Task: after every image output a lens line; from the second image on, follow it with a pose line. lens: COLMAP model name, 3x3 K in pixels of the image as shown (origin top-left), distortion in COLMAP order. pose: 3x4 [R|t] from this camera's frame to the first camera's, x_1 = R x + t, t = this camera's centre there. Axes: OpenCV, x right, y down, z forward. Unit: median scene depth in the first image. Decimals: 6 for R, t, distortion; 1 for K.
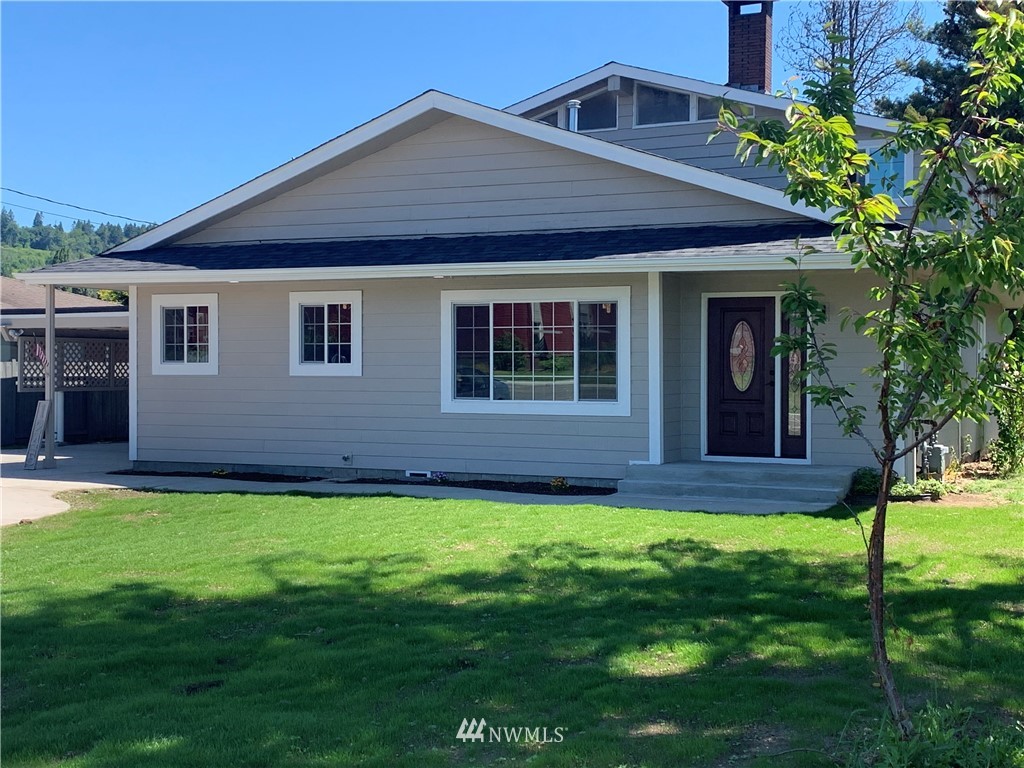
lens RADIAL K [[1409.2, 0, 513.6], [0, 1409.2, 378.2], [0, 0, 1]] dist [0.070129, 0.000000]
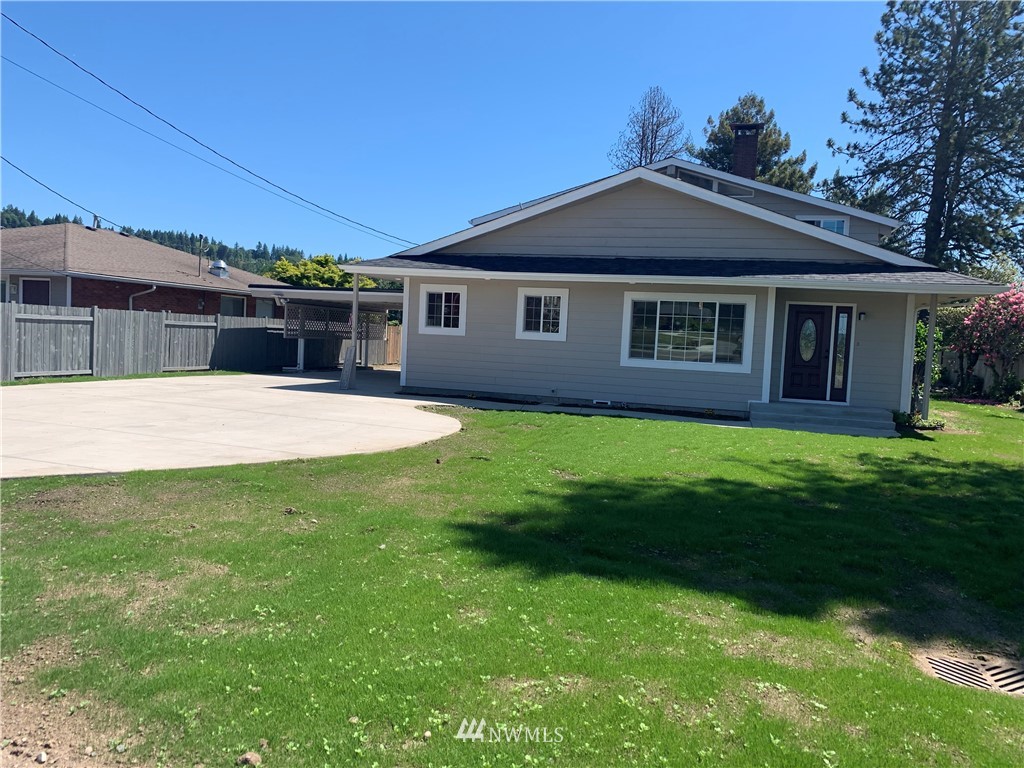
lens RADIAL K [[781.8, 0, 480.2], [0, 781.8, 396.6], [0, 0, 1]] dist [0.039530, -0.043741]
pose [[0.991153, 0.034911, 0.128048, -0.328727], [-0.044889, 0.996106, 0.075886, -0.001857], [-0.124901, -0.080962, 0.988860, 0.111877]]
